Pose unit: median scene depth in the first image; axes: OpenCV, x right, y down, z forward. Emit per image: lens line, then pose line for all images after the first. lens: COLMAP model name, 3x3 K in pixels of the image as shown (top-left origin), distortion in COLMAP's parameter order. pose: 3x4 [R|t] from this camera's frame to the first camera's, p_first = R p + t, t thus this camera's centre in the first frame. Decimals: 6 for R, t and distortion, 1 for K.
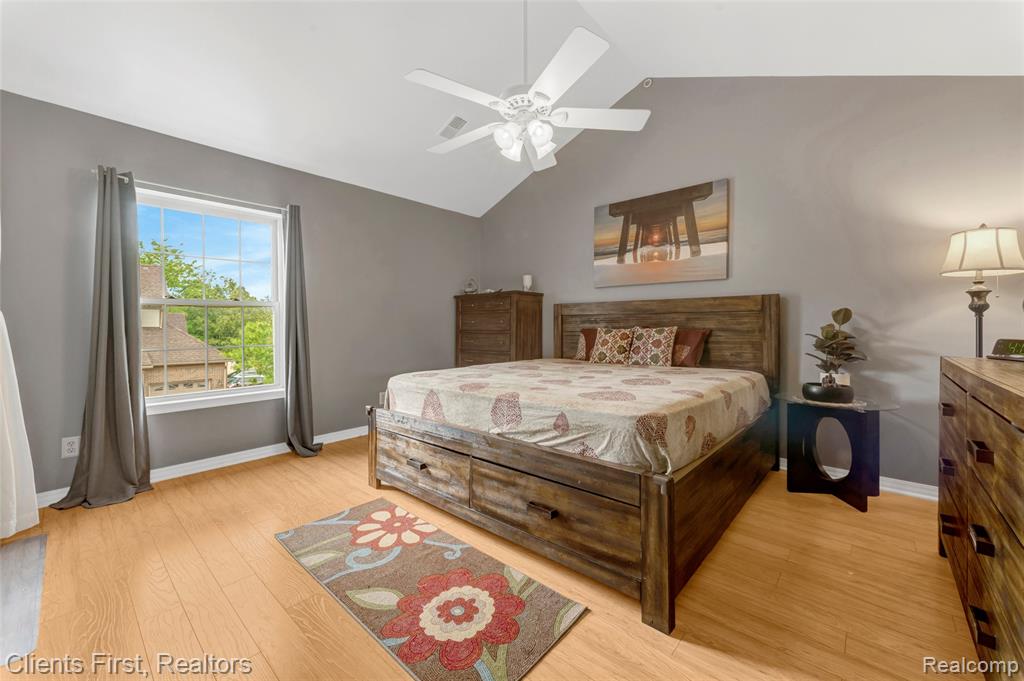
lens RADIAL K [[396.3, 0, 516.9], [0, 396.3, 325.1], [0, 0, 1]] dist [0.000788, 0.000201]
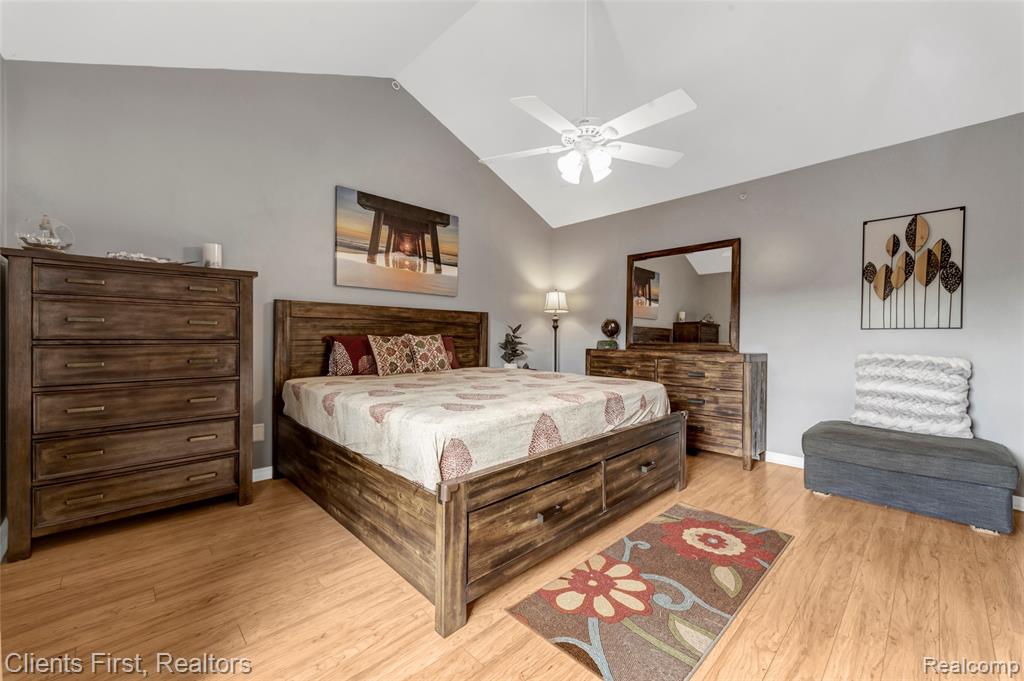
lens RADIAL K [[405.4, 0, 507.4], [0, 405.4, 333.6], [0, 0, 1]] dist [0.002816, 0.000395]
pose [[0.096081, 0.007864, 0.995342, -0.983798], [-0.011137, 0.999915, -0.006825, 0.010152], [-0.995311, -0.010429, 0.096160, 0.955067]]
